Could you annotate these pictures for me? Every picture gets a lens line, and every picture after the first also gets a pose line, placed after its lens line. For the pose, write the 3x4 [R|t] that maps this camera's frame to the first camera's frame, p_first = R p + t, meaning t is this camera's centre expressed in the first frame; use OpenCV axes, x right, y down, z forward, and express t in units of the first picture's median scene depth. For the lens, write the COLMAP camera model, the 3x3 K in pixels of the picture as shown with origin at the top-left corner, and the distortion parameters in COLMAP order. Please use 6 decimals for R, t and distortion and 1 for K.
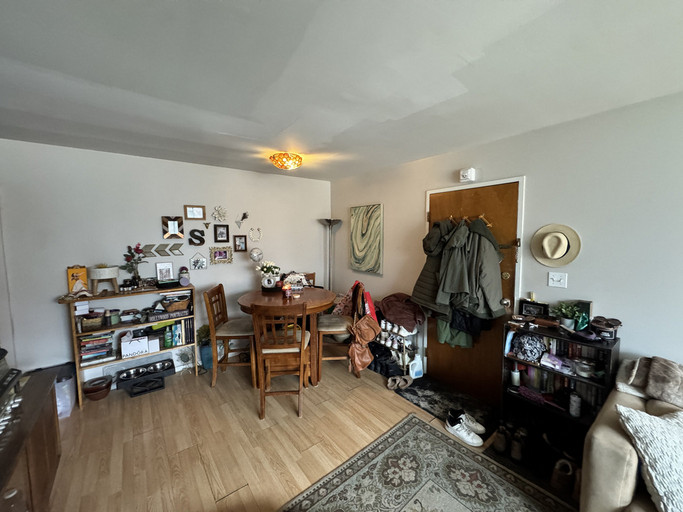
lens RADIAL K [[269.4, 0, 347.1], [0, 269.4, 259.5], [0, 0, 1]] dist [0.000468, 0.000111]
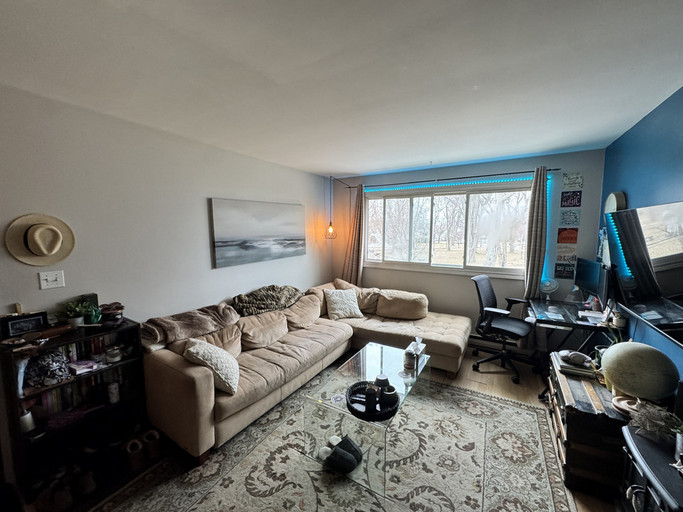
lens RADIAL K [[269.4, 0, 345.3], [0, 269.4, 254.4], [0, 0, 1]] dist [0.000468, 0.000111]
pose [[-0.341599, -0.081561, 0.936300, -0.355018], [0.082469, 0.989784, 0.116308, -0.028636], [-0.936220, 0.116946, -0.331383, 0.419553]]
